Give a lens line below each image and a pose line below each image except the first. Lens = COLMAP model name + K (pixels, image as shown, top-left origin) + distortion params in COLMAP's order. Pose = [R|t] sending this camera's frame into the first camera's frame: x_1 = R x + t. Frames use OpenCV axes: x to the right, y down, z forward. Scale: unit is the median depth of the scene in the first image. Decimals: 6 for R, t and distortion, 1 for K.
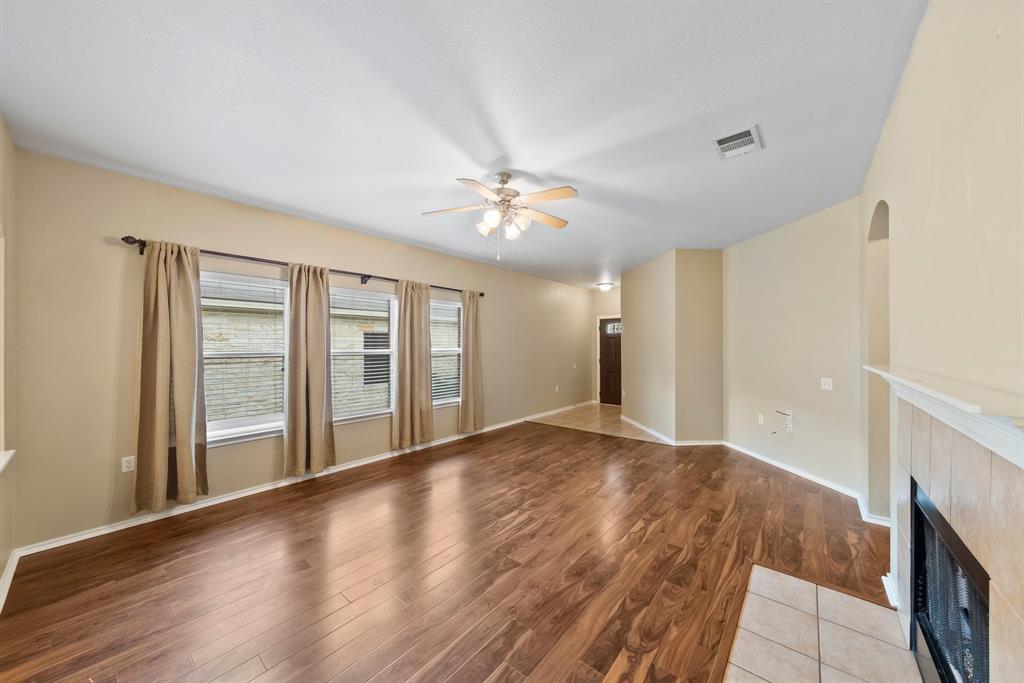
lens RADIAL K [[351.5, 0, 512.0], [0, 351.5, 341.3], [0, 0, 1]] dist [0.000260, -0.000094]
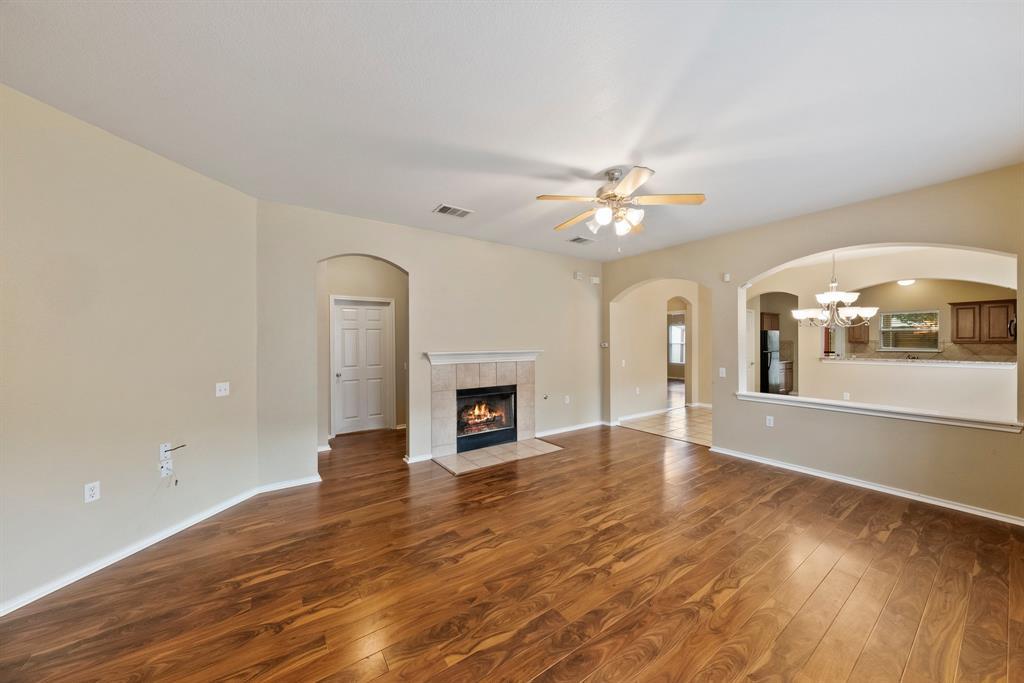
lens RADIAL K [[351.5, 0, 512.5], [0, 351.5, 344.2], [0, 0, 1]] dist [0.000260, -0.000094]
pose [[-0.965243, 0.005271, 0.261302, -0.005690], [0.003267, 0.999962, -0.008103, 0.021551], [-0.261334, -0.006967, -0.965223, 1.710389]]
